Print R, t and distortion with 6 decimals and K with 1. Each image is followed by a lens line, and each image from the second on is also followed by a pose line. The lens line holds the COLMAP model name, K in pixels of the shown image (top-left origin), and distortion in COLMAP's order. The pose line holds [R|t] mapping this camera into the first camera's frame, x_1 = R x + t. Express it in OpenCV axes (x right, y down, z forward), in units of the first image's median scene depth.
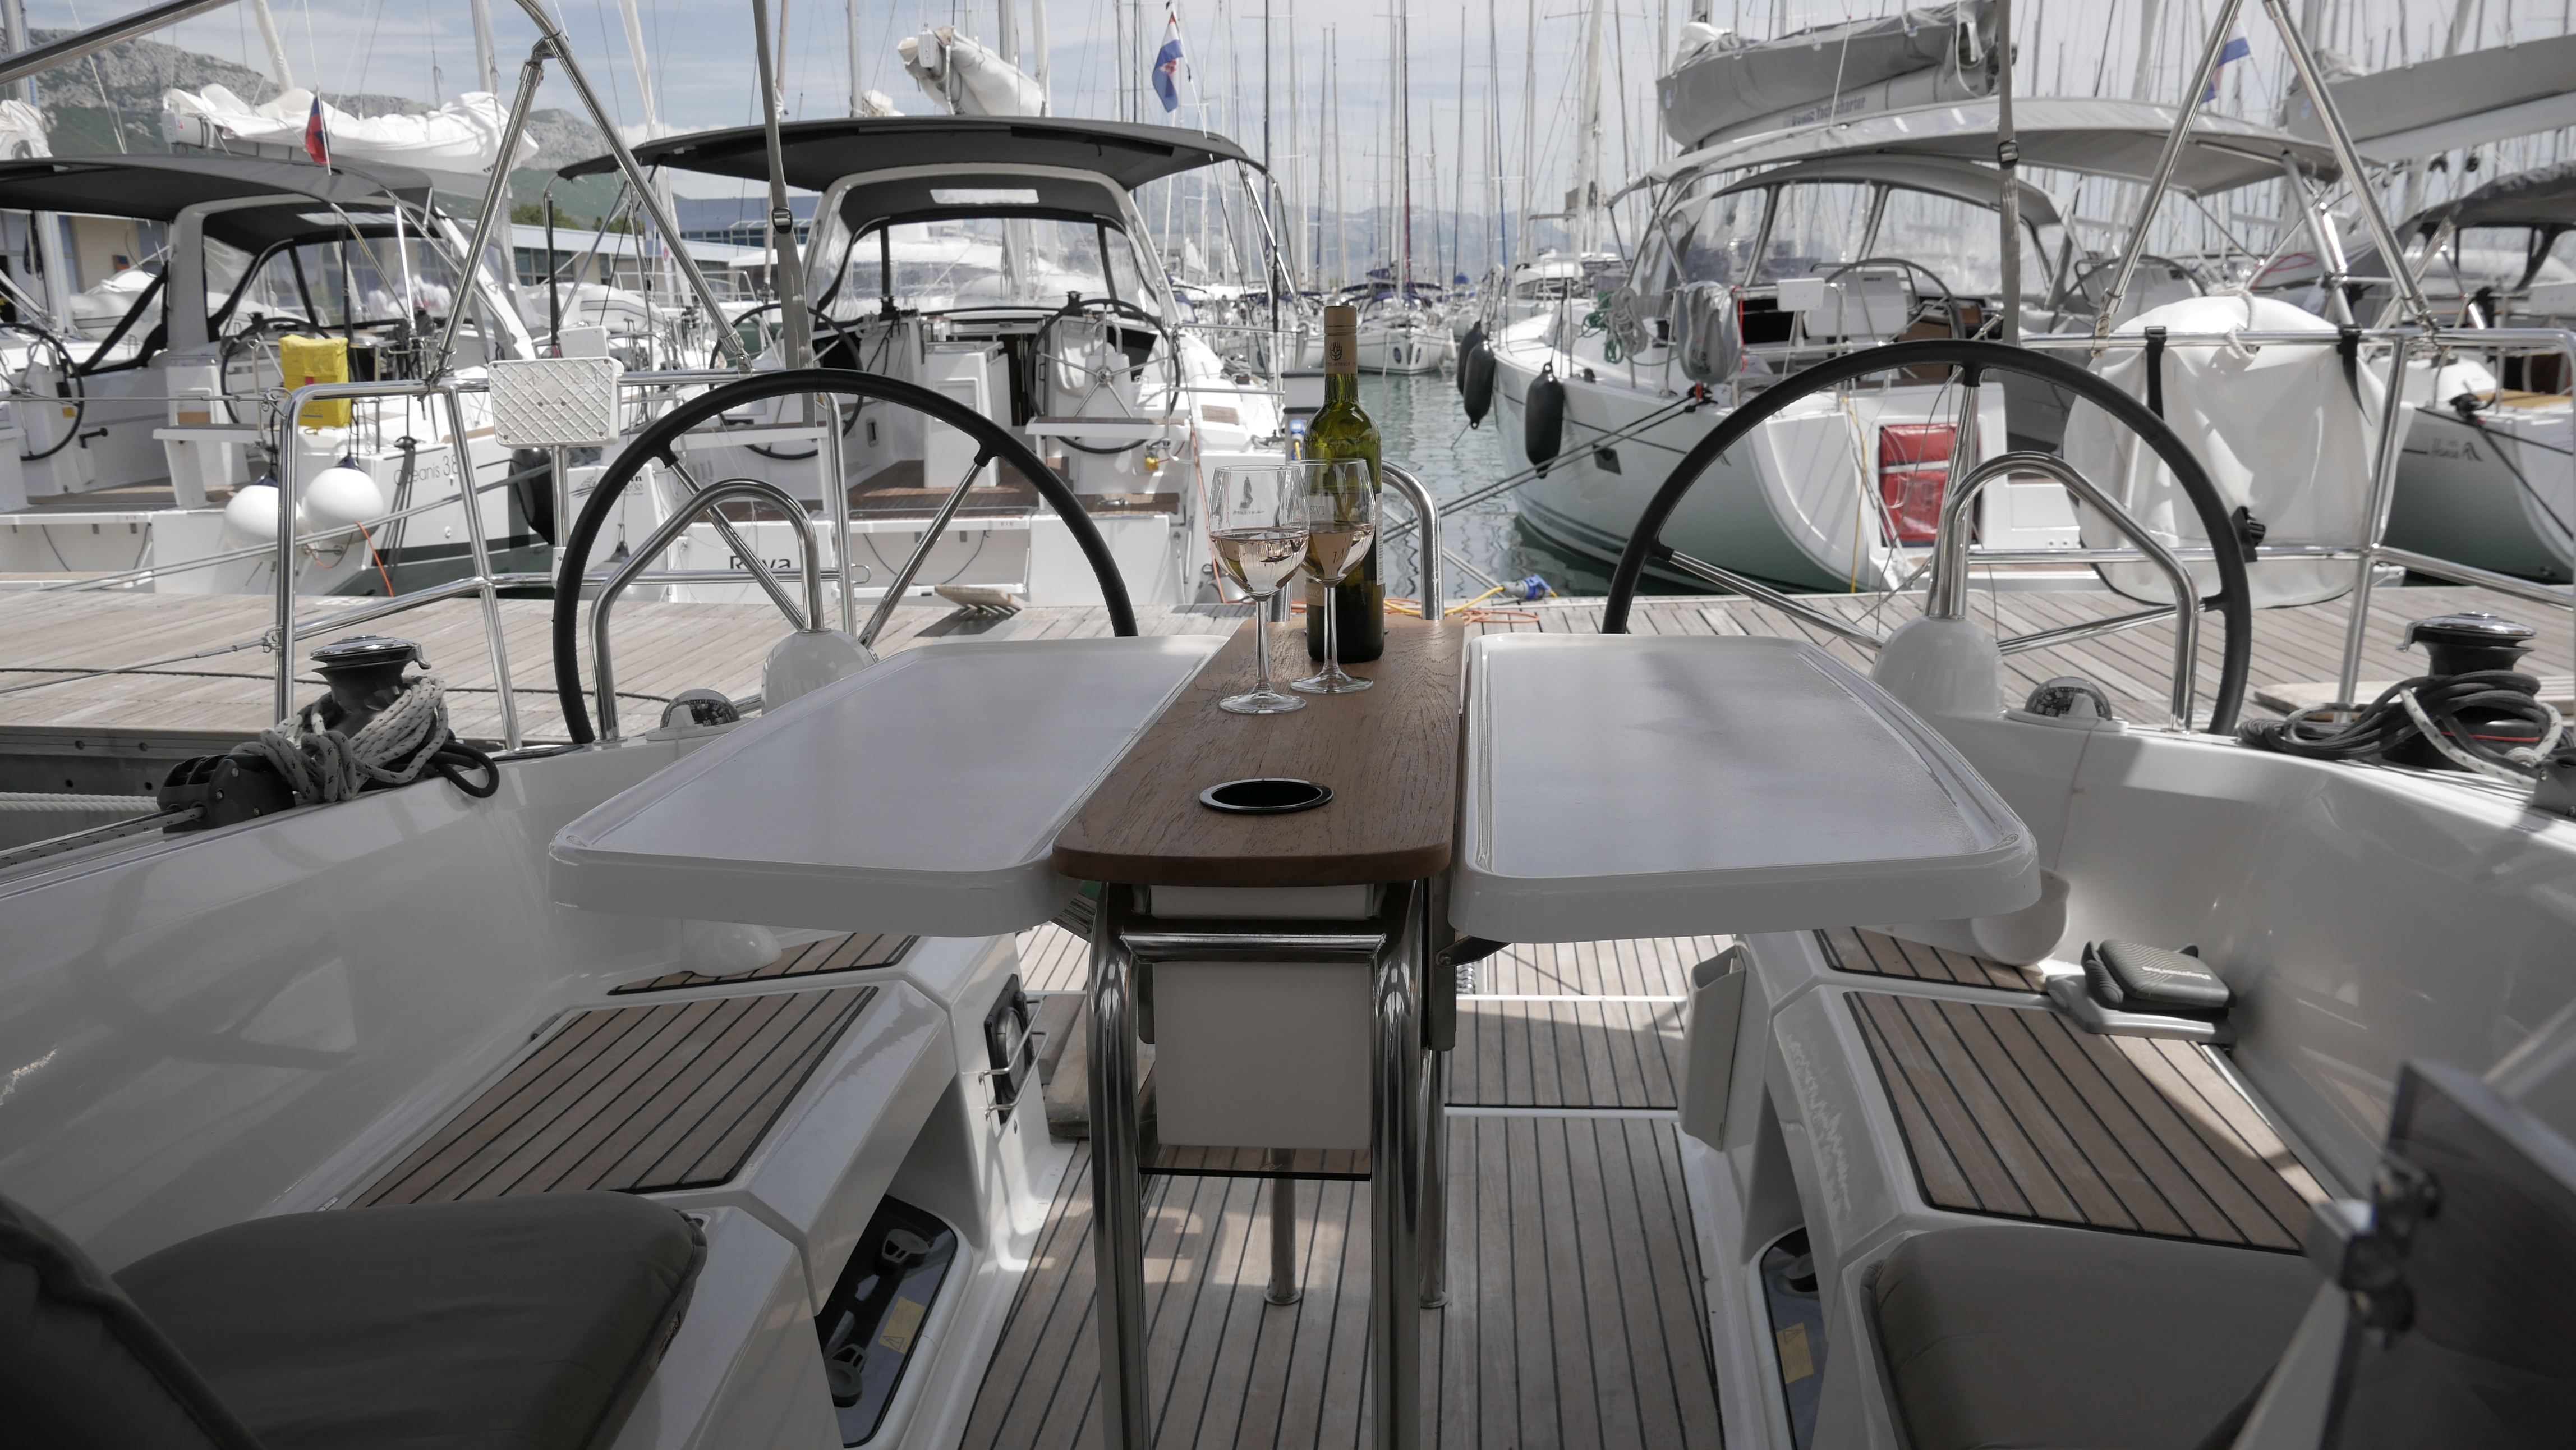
lens RADIAL K [[1827.2, 0, 1290.1], [0, 1827.2, 719.2], [0, 0, 1]] dist [-0.043533, 0.012903]
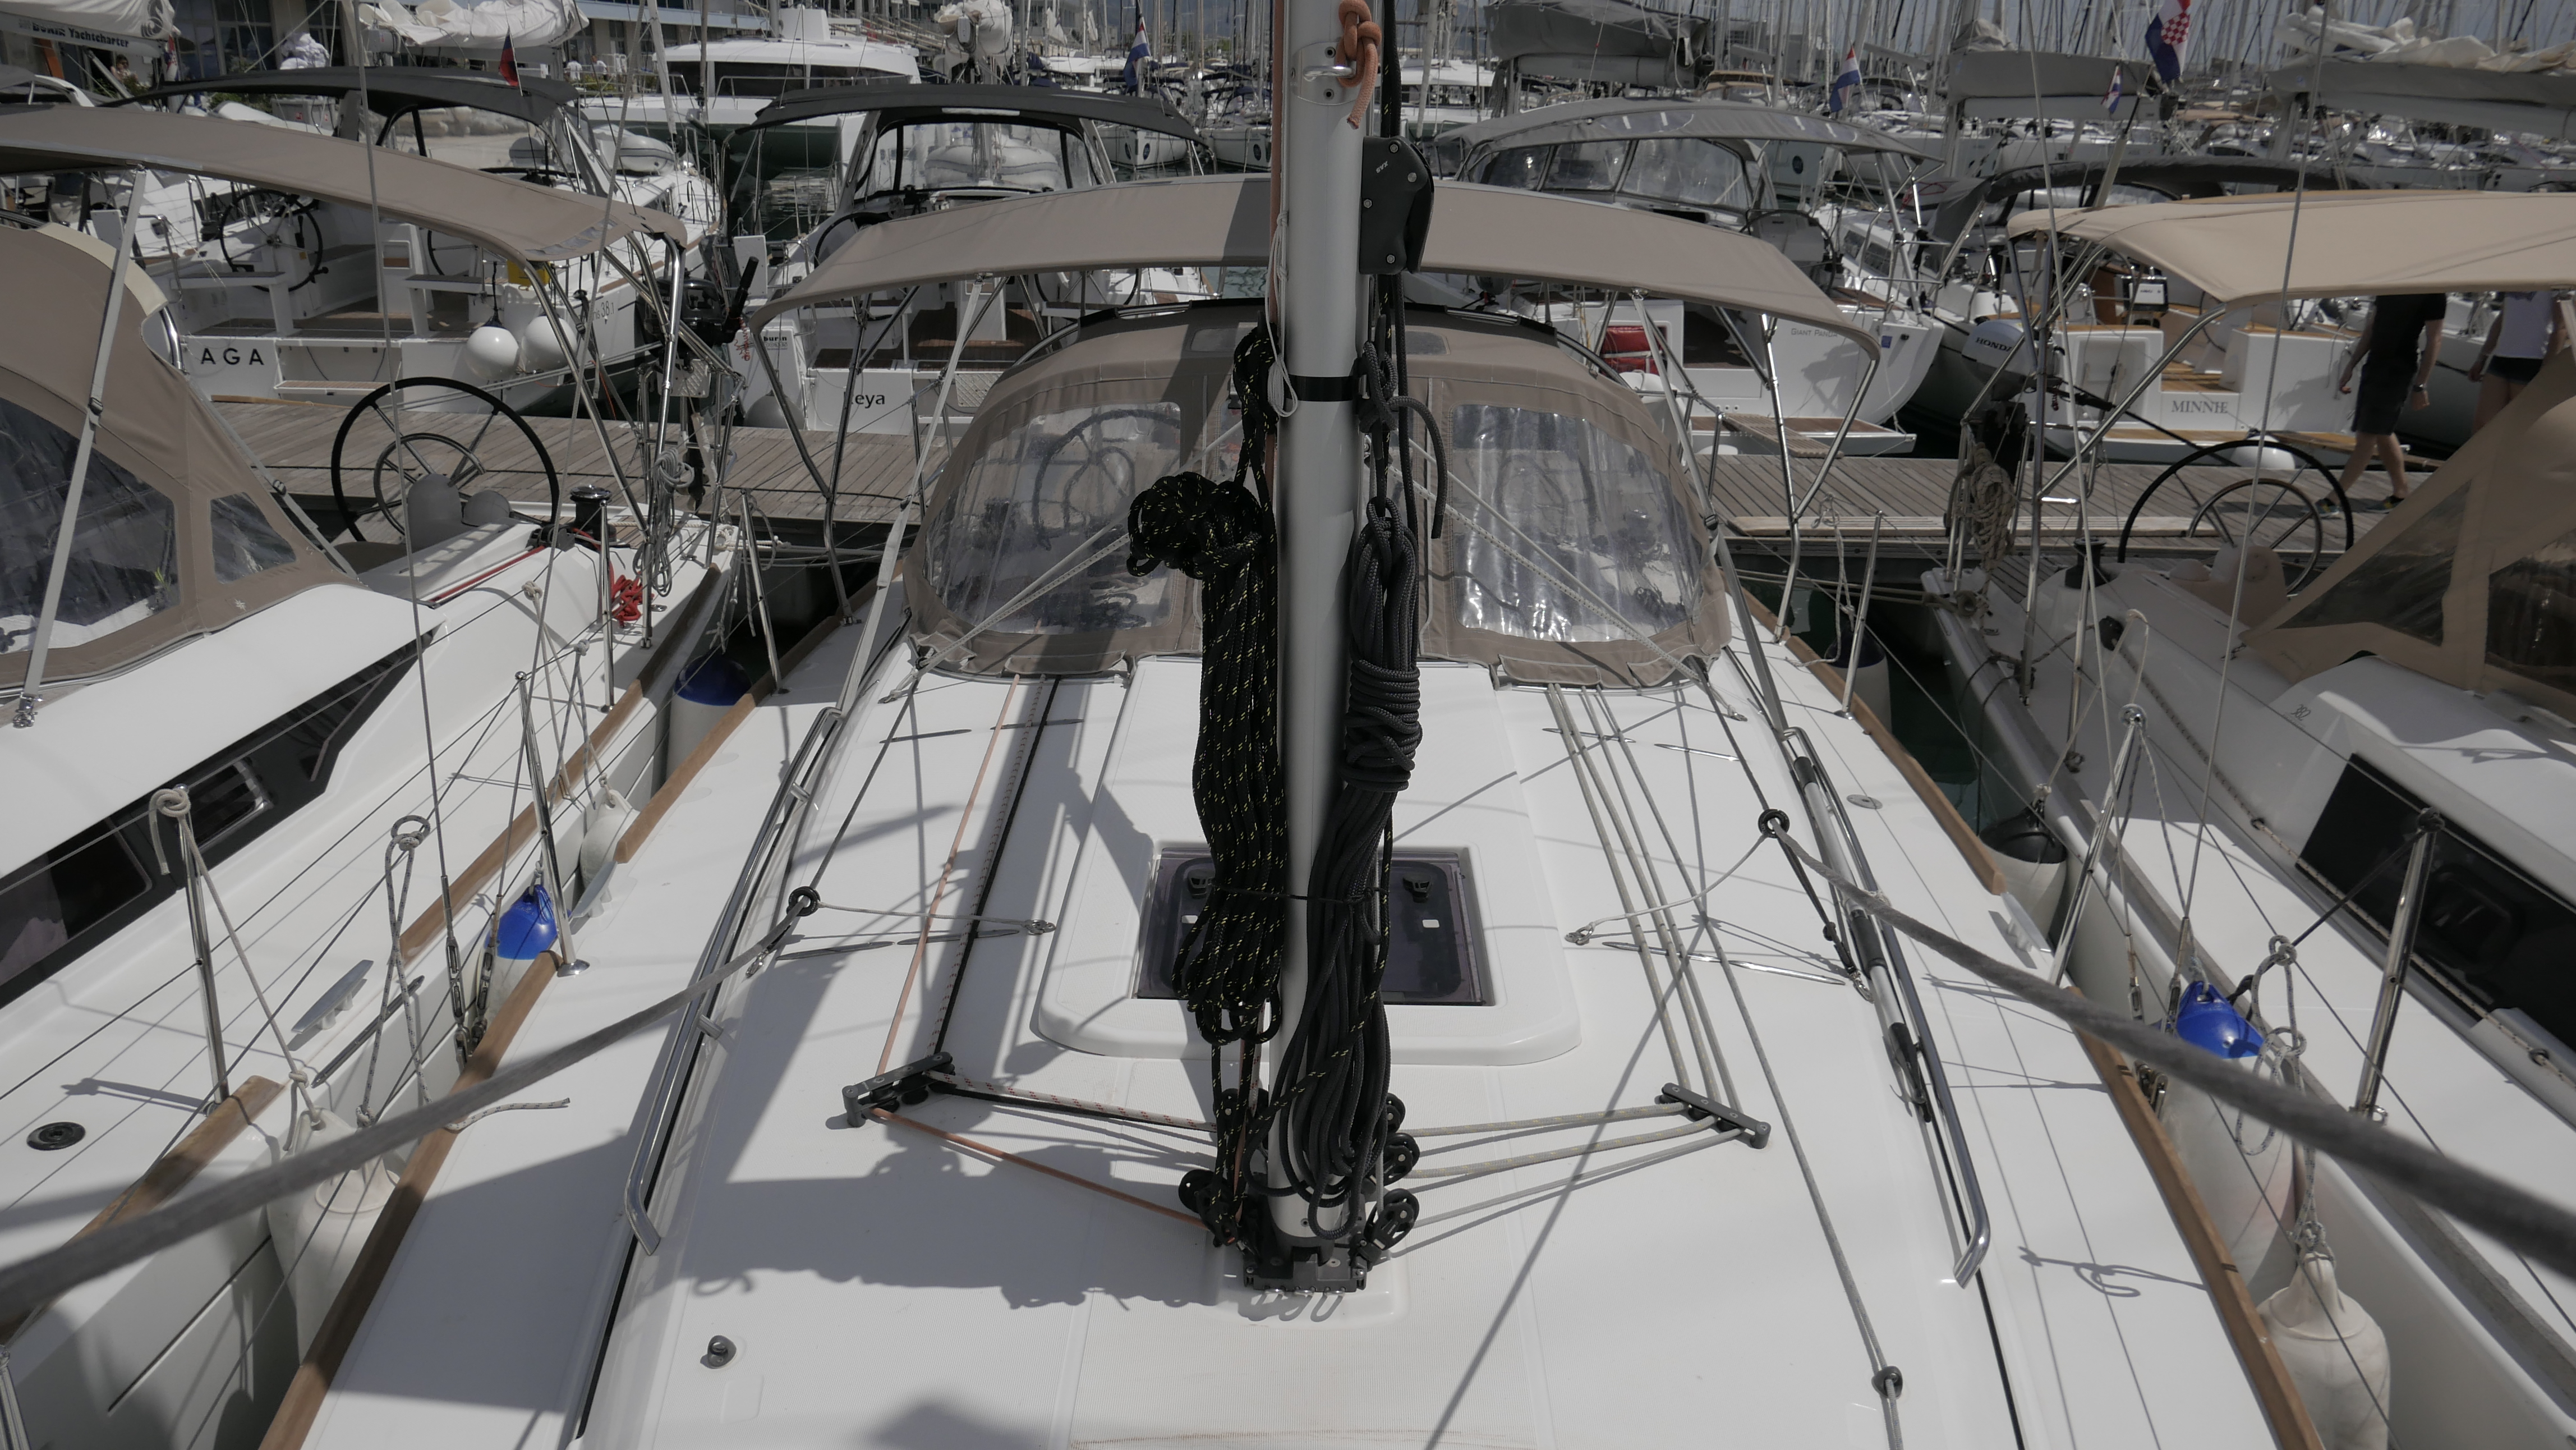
lens RADIAL K [[1827.2, 0, 1290.1], [0, 1827.2, 719.2], [0, 0, 1]] dist [-0.043533, 0.012903]
pose [[0.995939, 0.014935, 0.088778, -0.069418], [-0.025986, 0.991859, 0.124665, -0.018249], [-0.086193, -0.126466, 0.988219, -0.548451]]
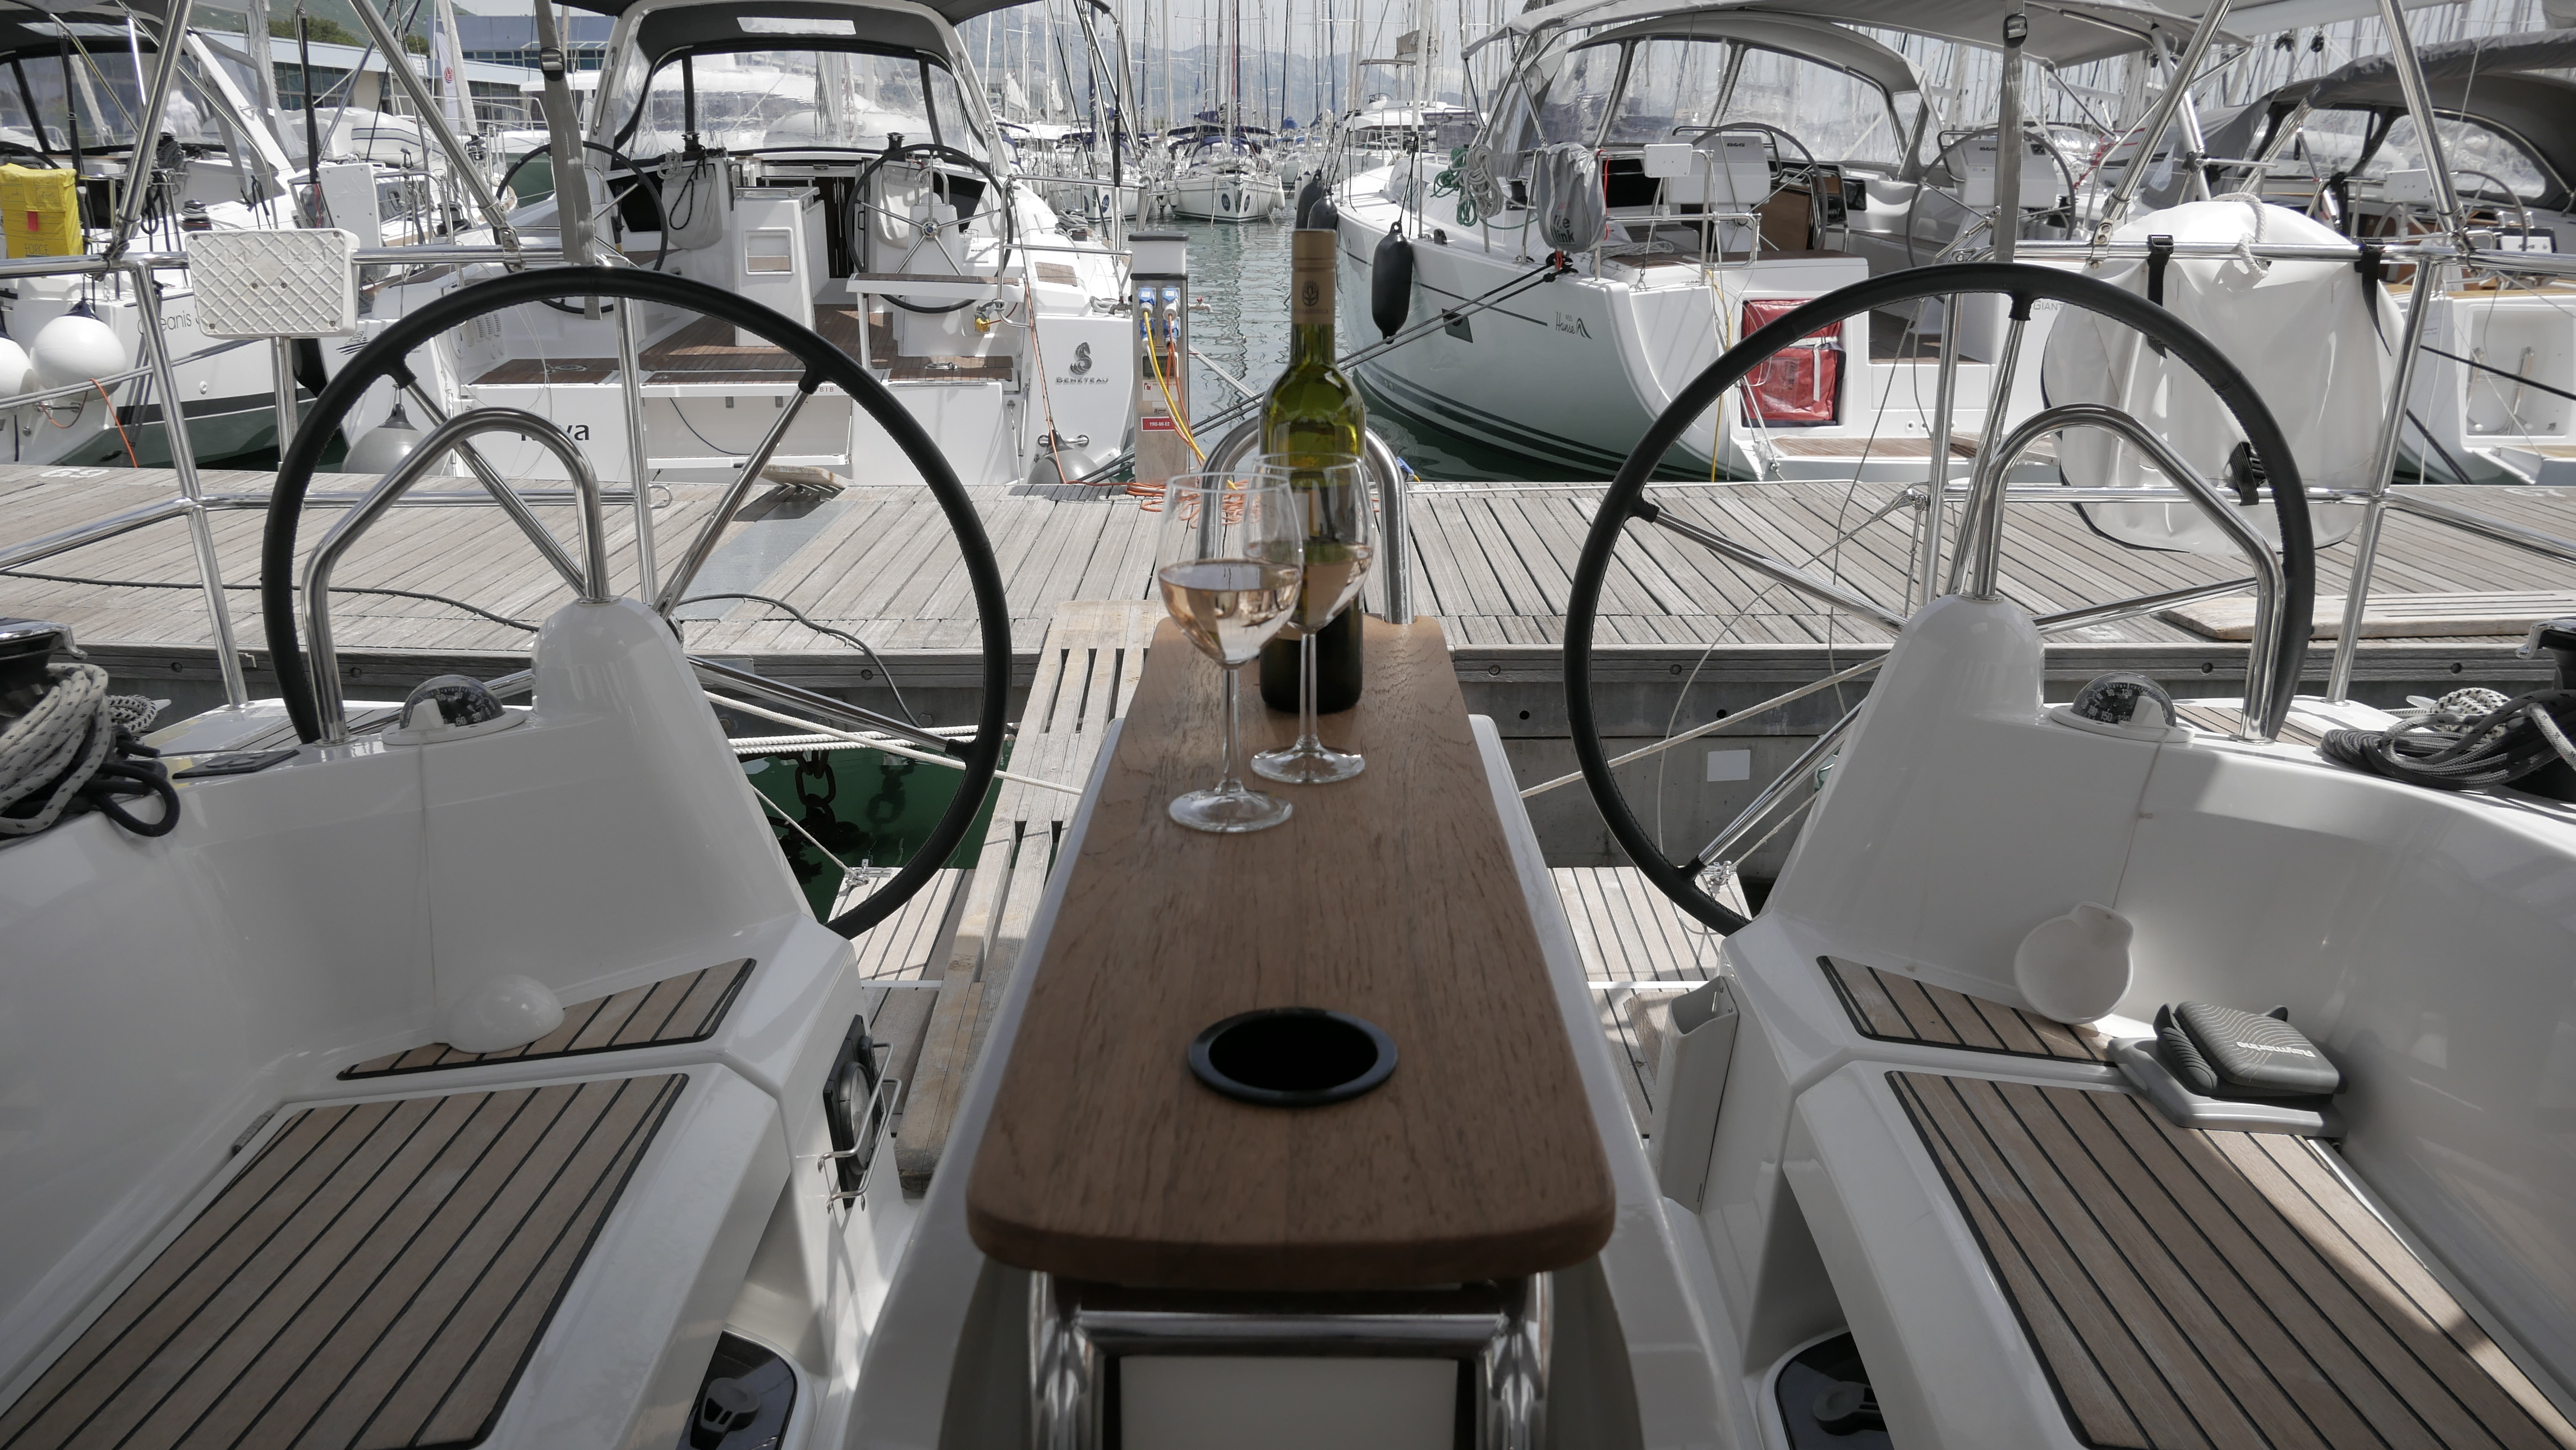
lens RADIAL K [[1827.2, 0, 1290.1], [0, 1827.2, 719.2], [0, 0, 1]] dist [-0.043533, 0.012903]
pose [[0.995445, -0.002065, 0.095318, -0.008661], [-0.005605, 0.996769, 0.080124, -0.014877], [-0.095176, -0.080293, 0.992217, 0.043367]]
